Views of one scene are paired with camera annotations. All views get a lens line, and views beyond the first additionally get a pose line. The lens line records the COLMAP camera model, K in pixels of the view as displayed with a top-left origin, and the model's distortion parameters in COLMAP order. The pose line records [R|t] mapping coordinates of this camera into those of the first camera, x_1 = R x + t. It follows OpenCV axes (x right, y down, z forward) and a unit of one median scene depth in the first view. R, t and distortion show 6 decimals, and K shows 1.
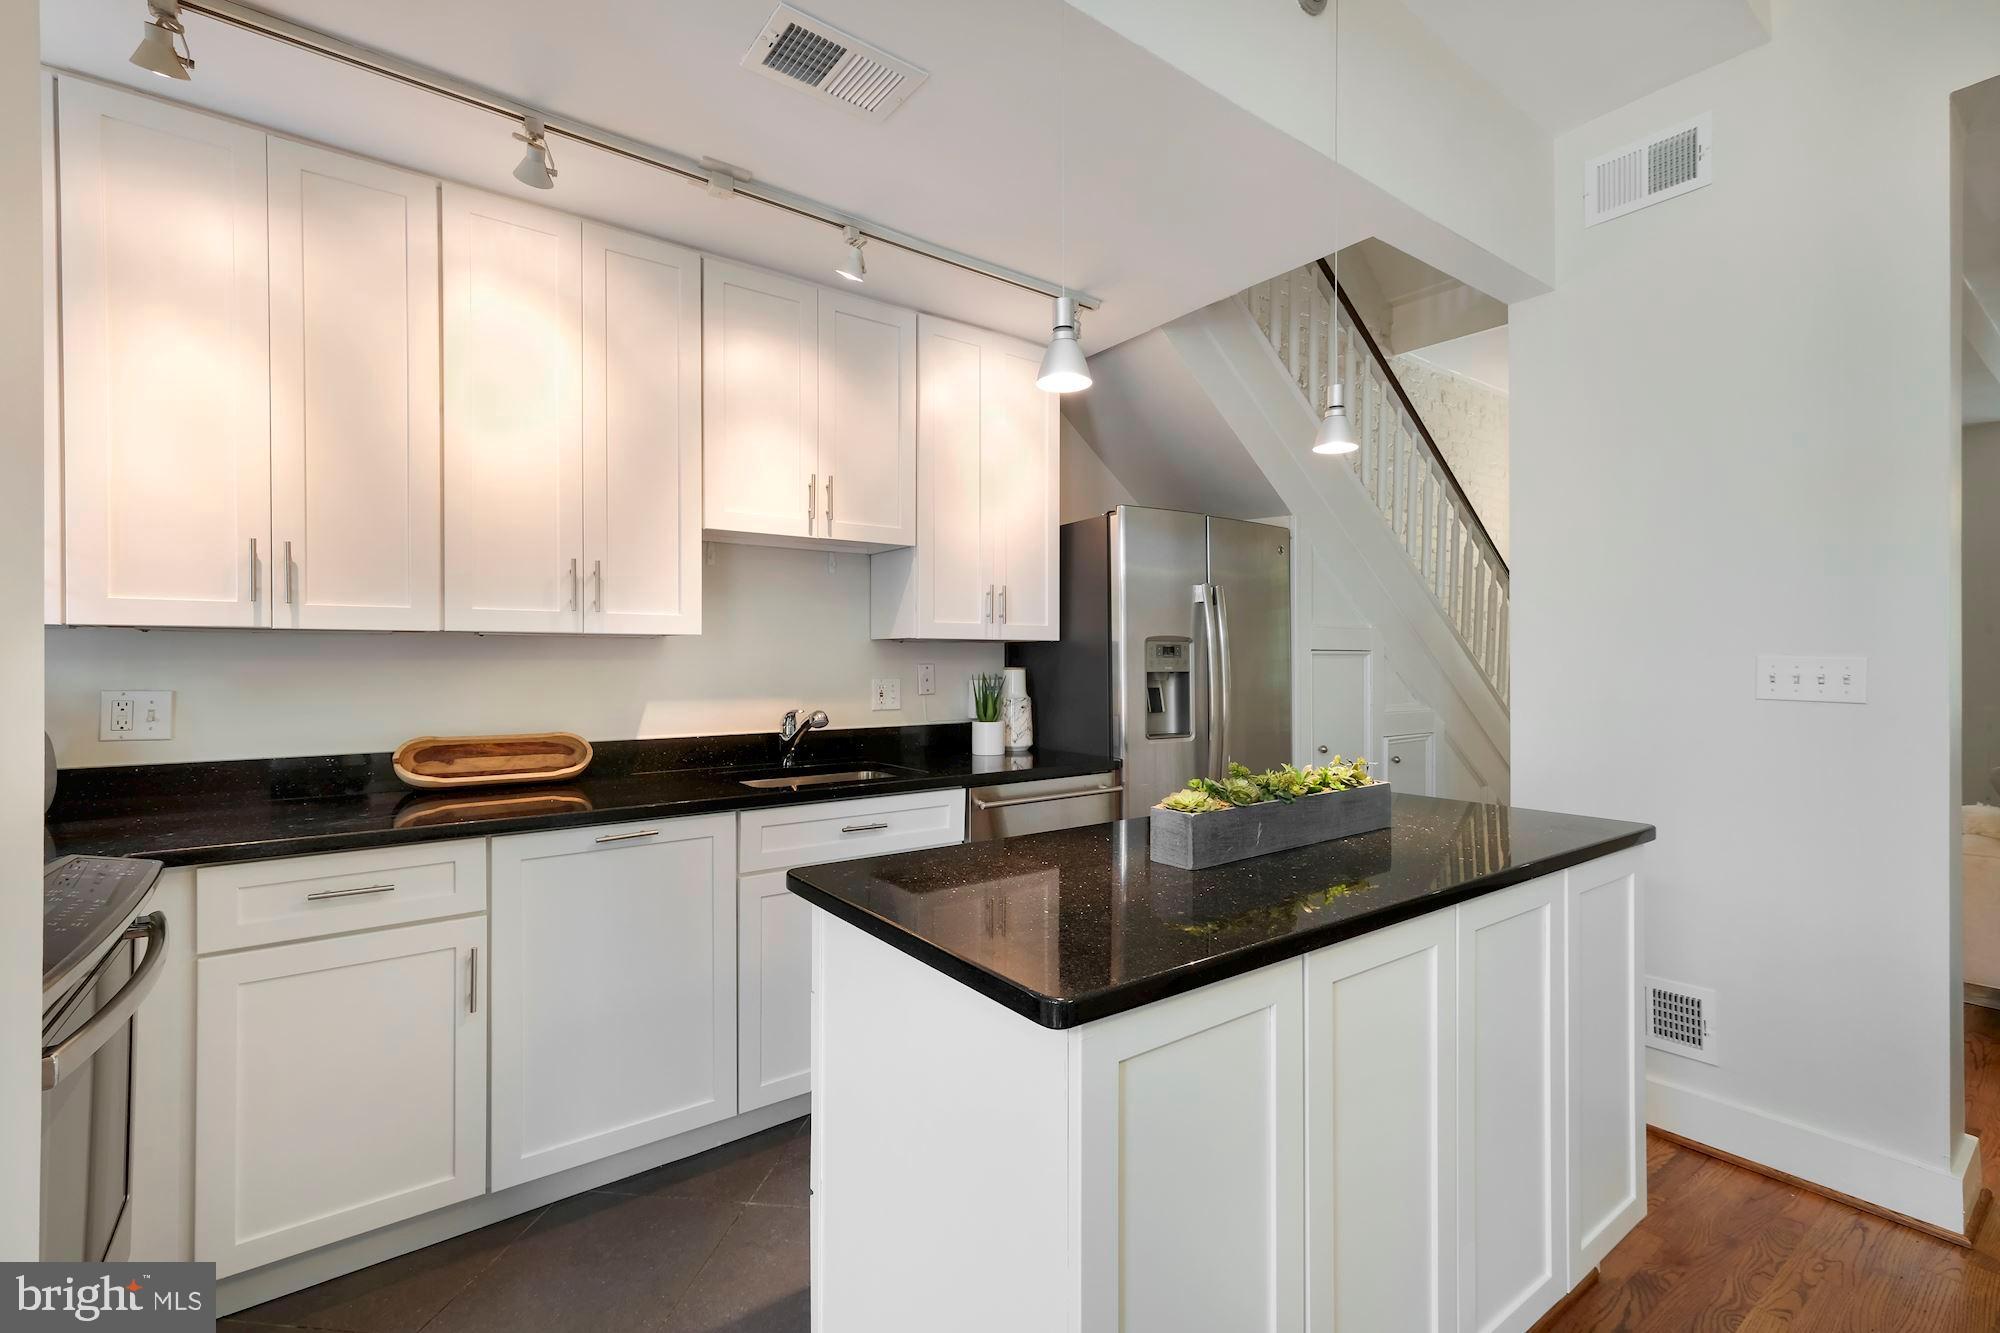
lens RADIAL K [[887.8, 0, 1006.9], [0, 887.8, 661.9], [0, 0, 1]] dist [0.002857, 0.000459]
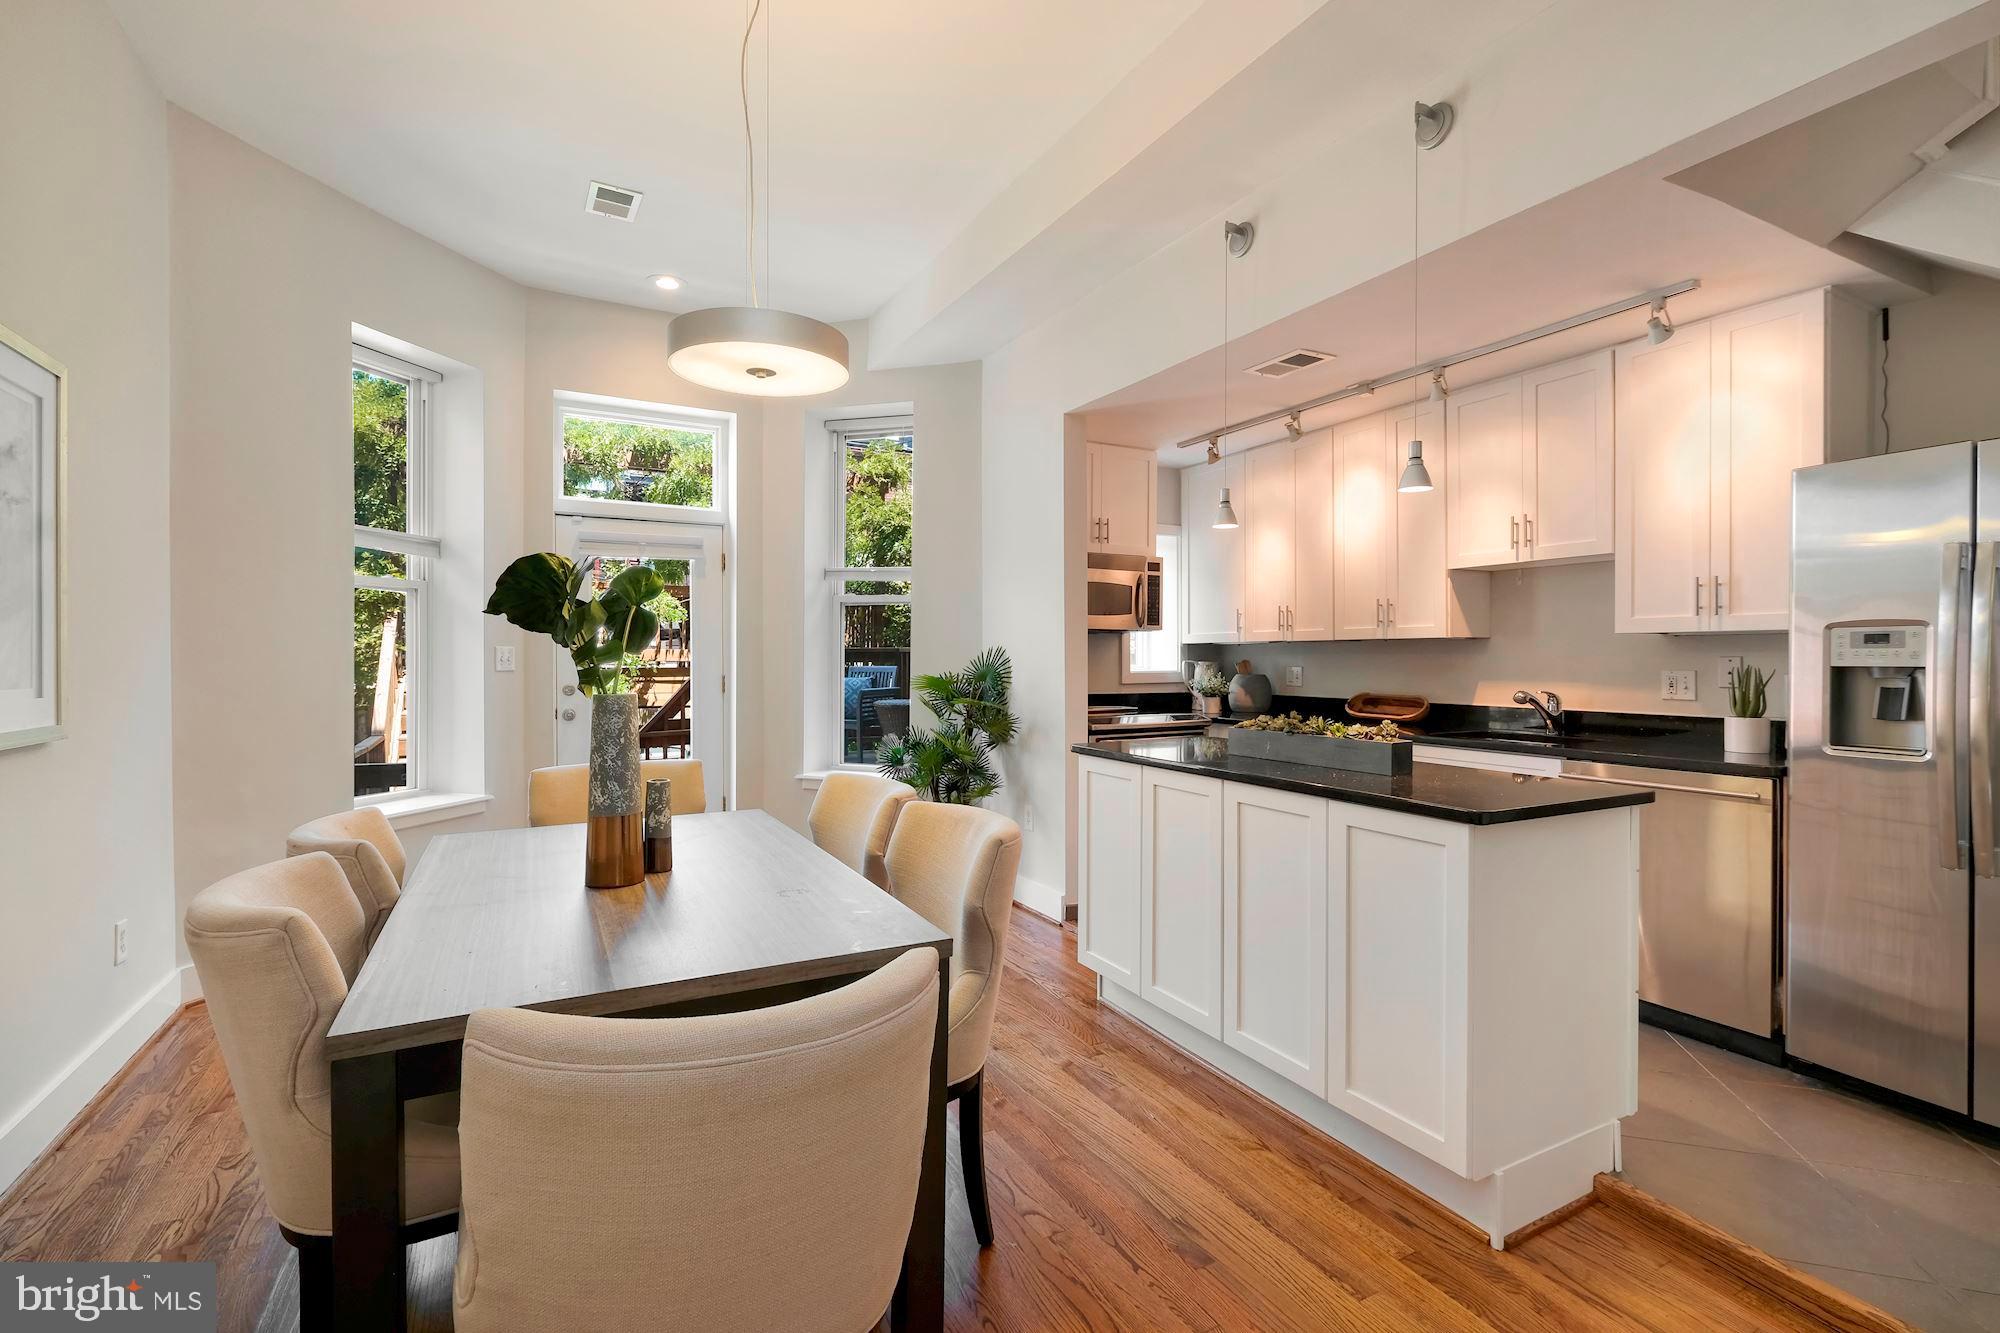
lens RADIAL K [[887.8, 0, 992.8], [0, 887.8, 662.6], [0, 0, 1]] dist [0.002857, 0.000459]
pose [[-0.162788, 0.004522, -0.986651, 1.209987], [-0.005676, 0.999969, 0.005519, 0.009052], [0.986645, 0.006498, -0.162757, 0.420070]]
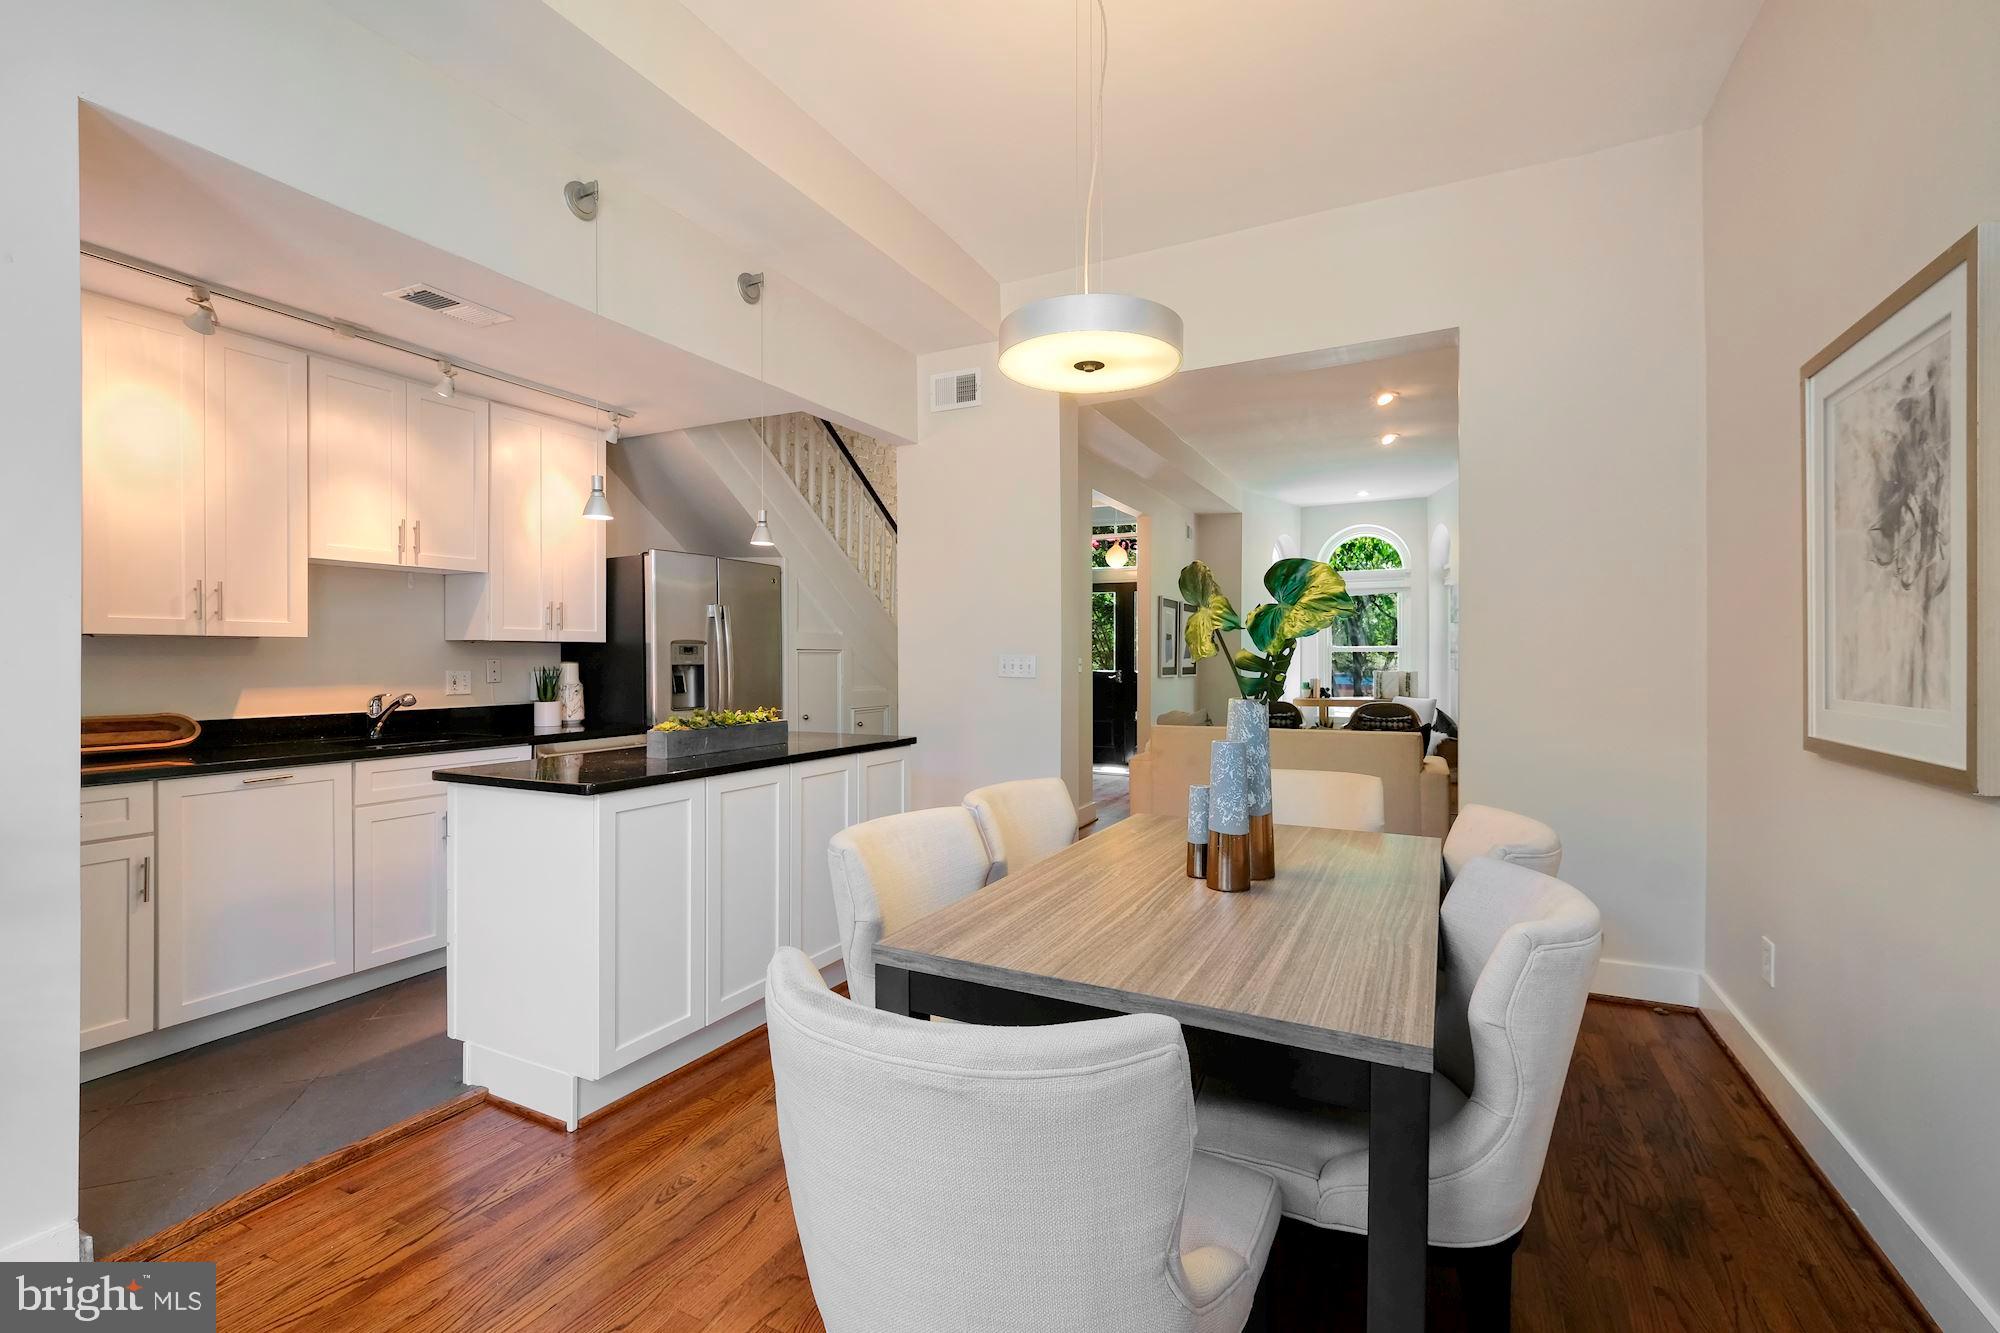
lens RADIAL K [[887.8, 0, 1014.6], [0, 887.8, 660.8], [0, 0, 1]] dist [0.002857, 0.000459]
pose [[0.889469, -0.001119, 0.456994, -0.008049], [-0.000172, 0.999996, 0.002785, 0.000969], [-0.456995, -0.002556, 0.889465, -0.611152]]
